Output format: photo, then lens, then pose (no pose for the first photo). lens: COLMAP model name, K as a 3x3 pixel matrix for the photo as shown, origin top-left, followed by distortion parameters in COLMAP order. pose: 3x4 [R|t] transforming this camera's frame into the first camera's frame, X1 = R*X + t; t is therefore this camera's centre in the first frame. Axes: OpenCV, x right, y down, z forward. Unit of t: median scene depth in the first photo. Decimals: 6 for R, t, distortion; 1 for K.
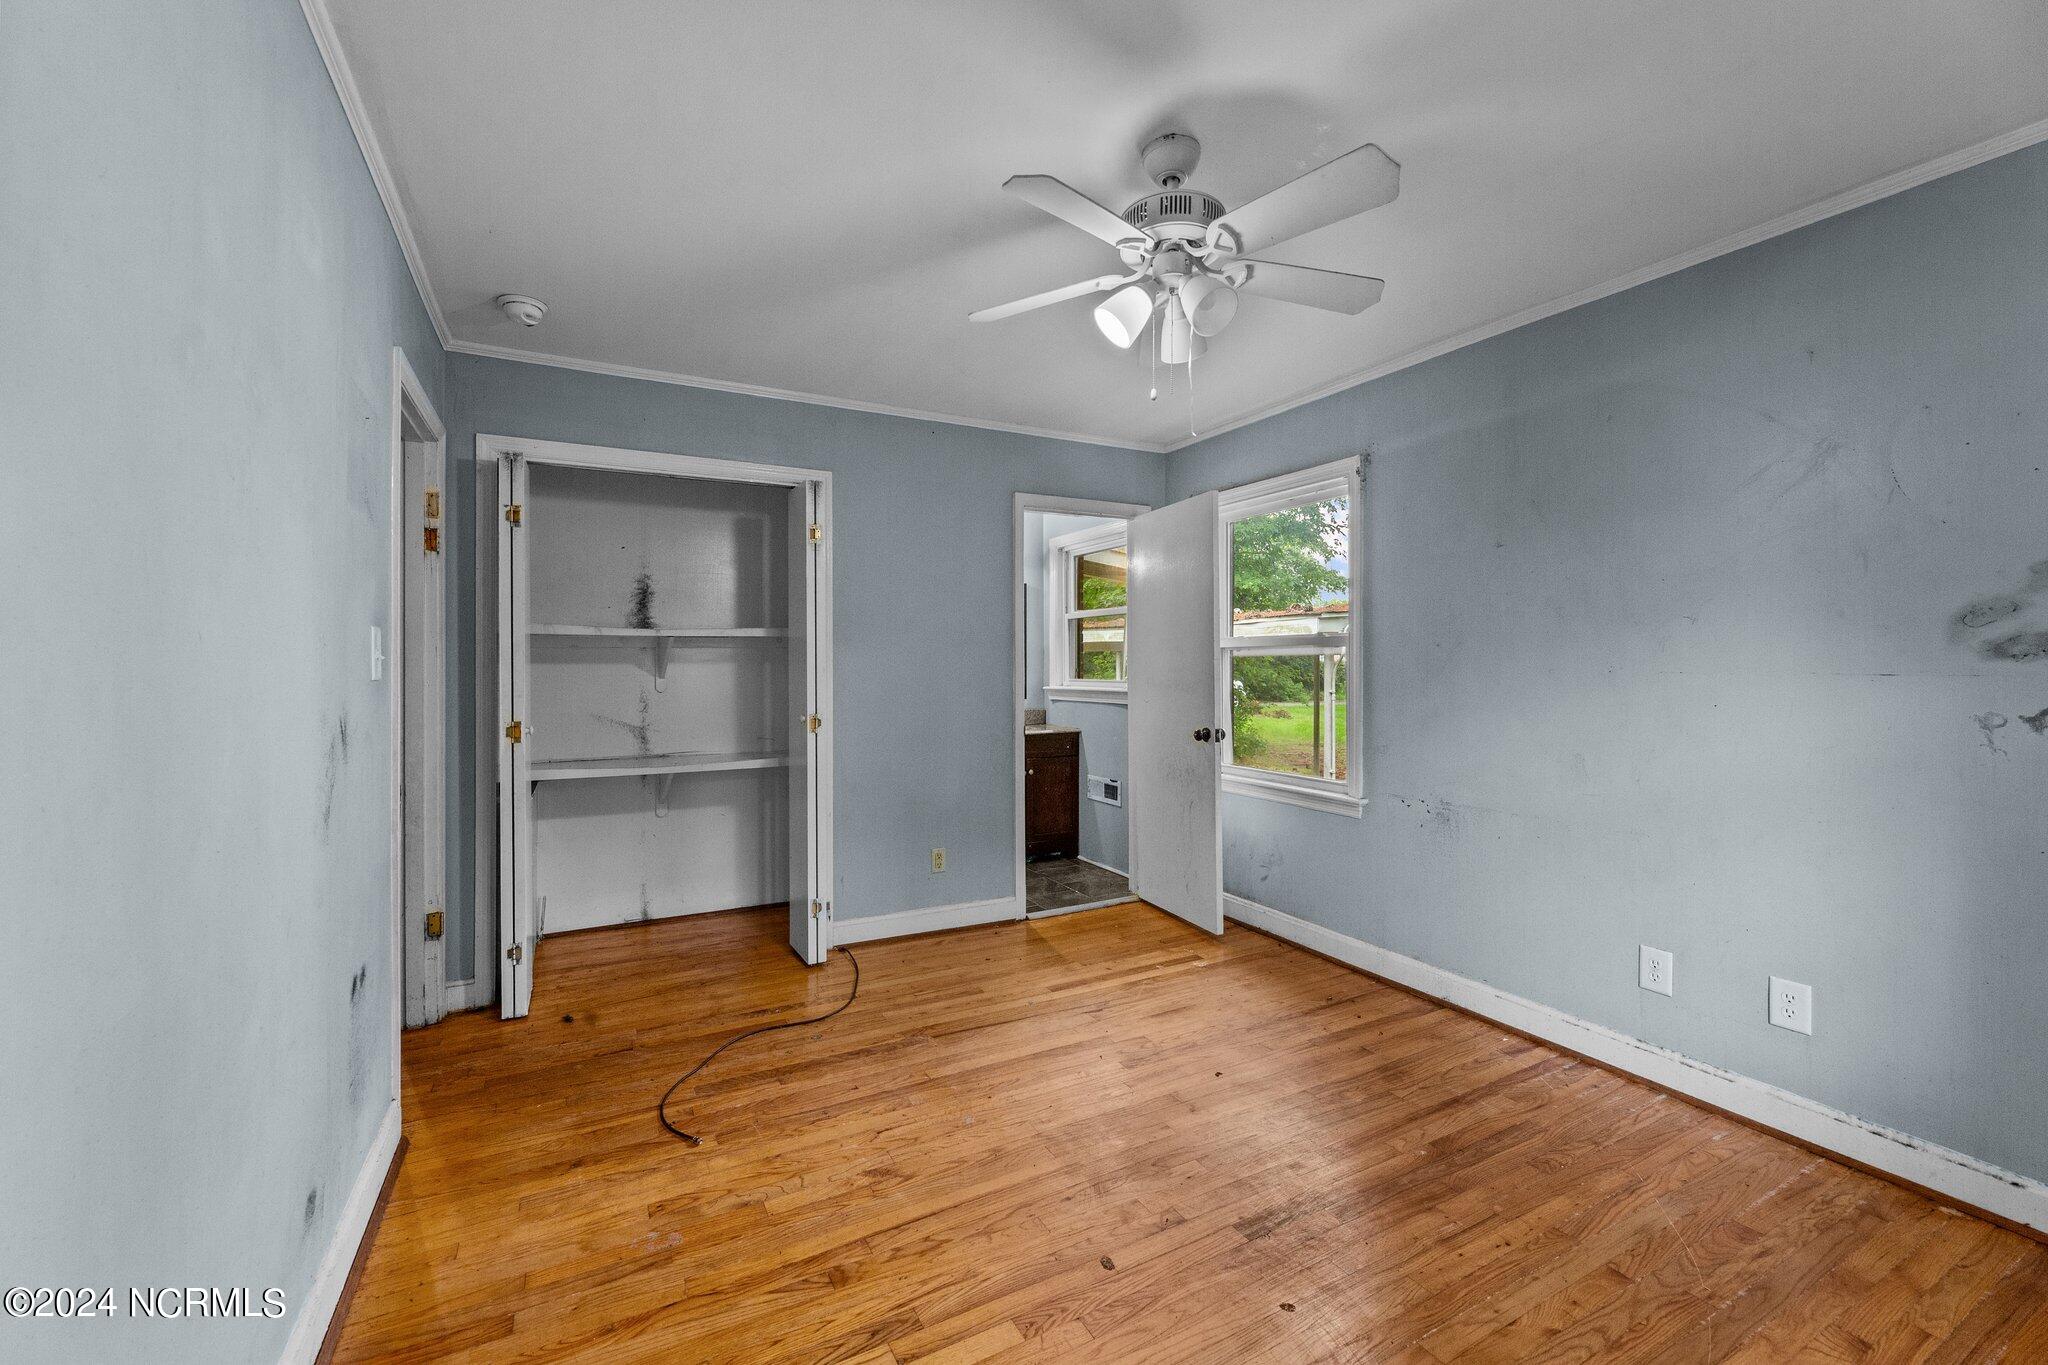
lens RADIAL K [[826.3, 0, 1016.8], [0, 826.3, 667.3], [0, 0, 1]] dist [-0.000525, -0.000005]
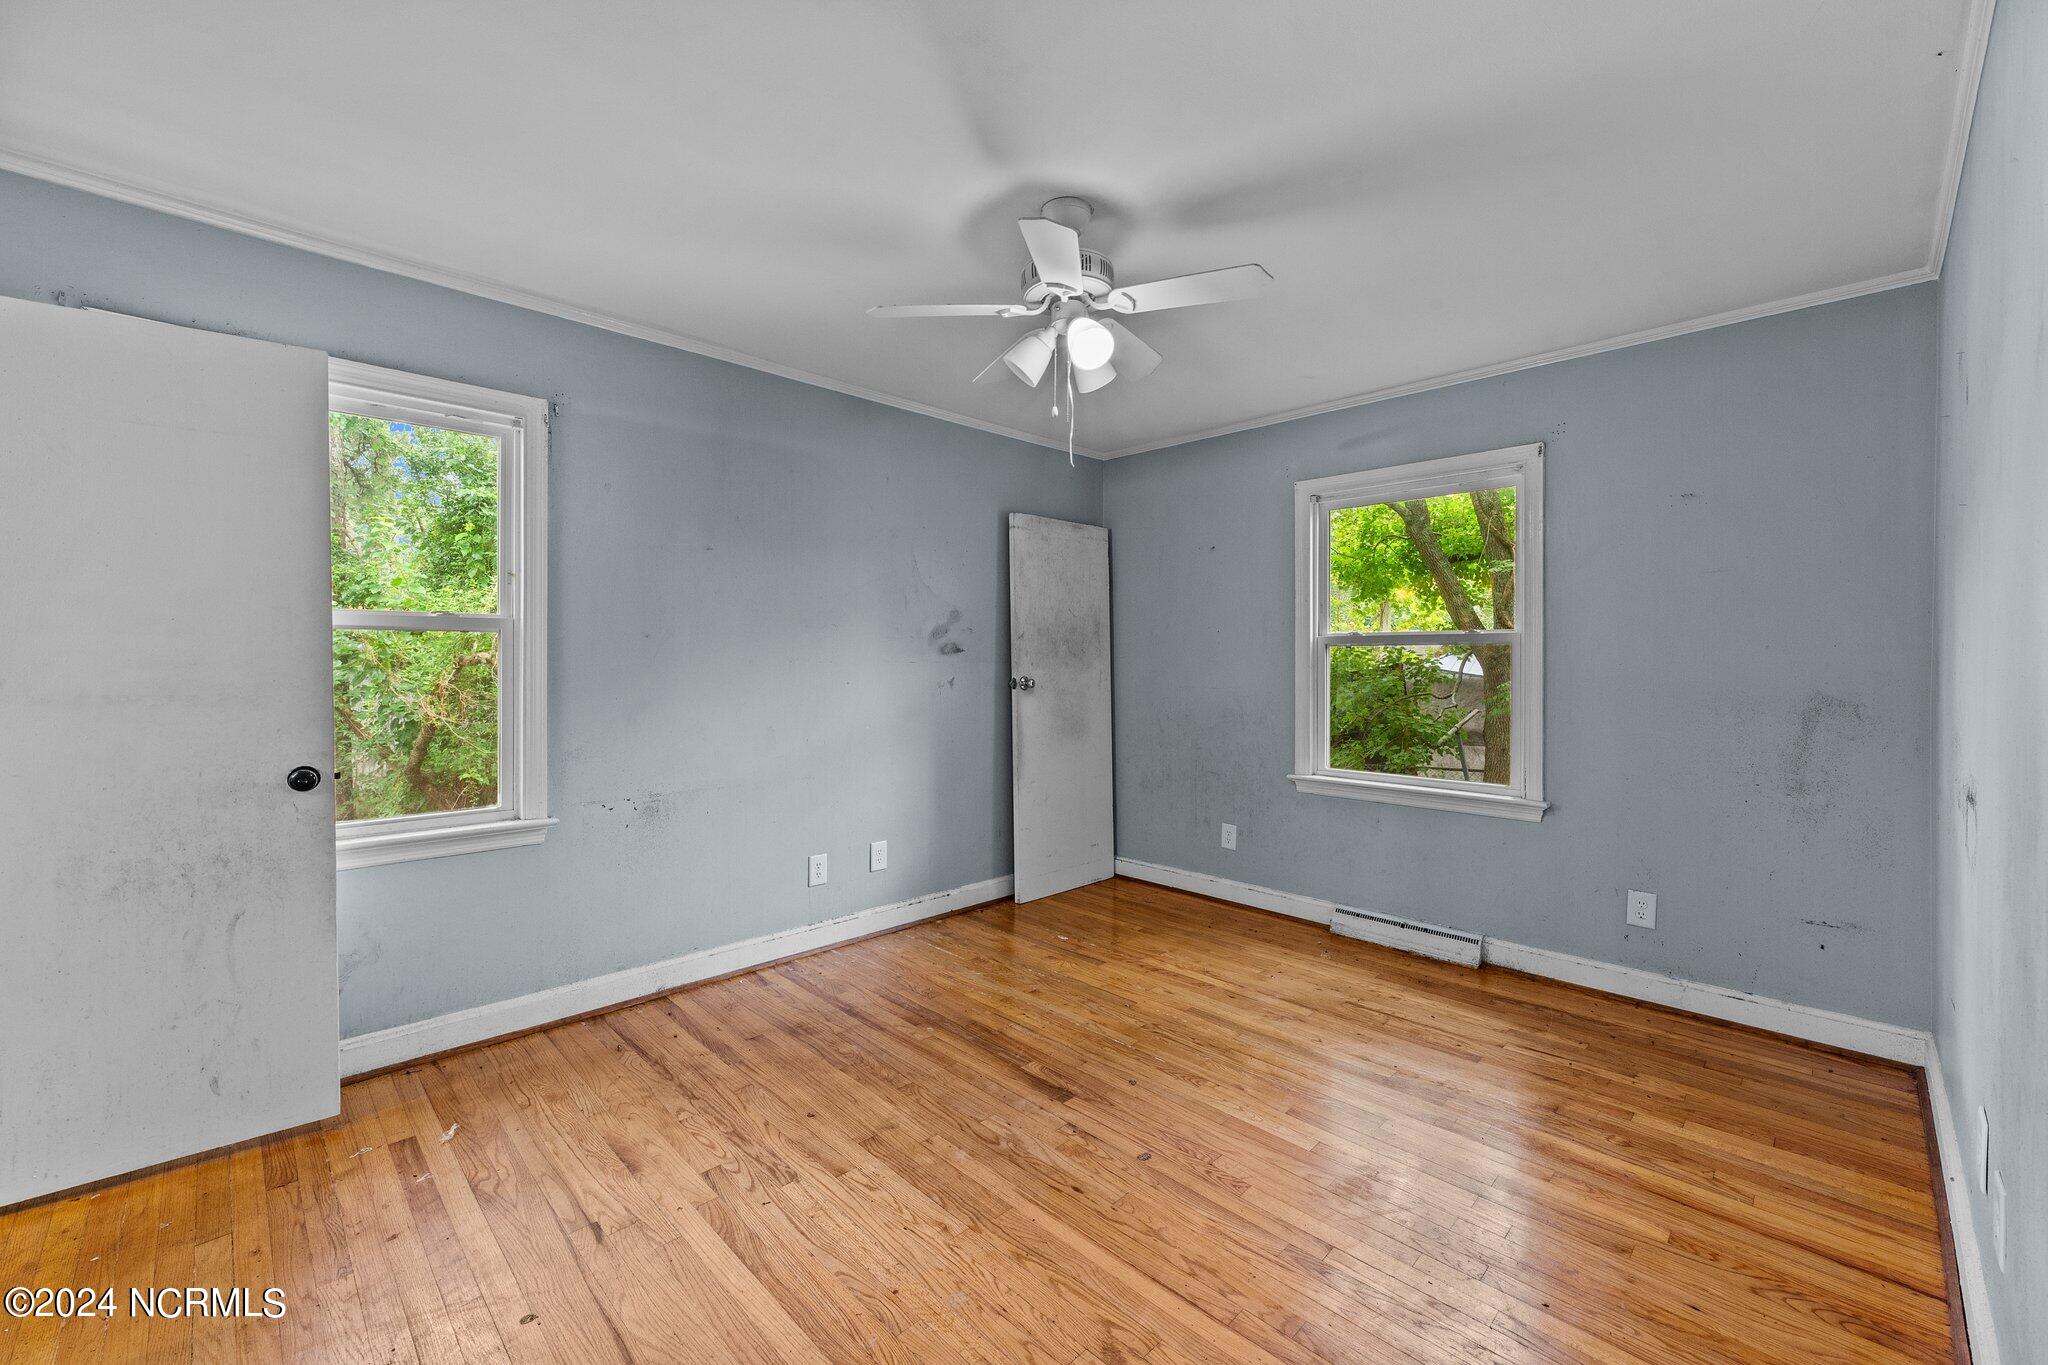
lens RADIAL K [[826.3, 0, 1016.8], [0, 826.3, 667.3], [0, 0, 1]] dist [-0.000525, -0.000005]
pose [[-0.284257, -0.011741, 0.958676, -0.701731], [-0.000319, 0.999926, 0.012152, -0.002462], [-0.958748, 0.003148, -0.284240, 1.087191]]
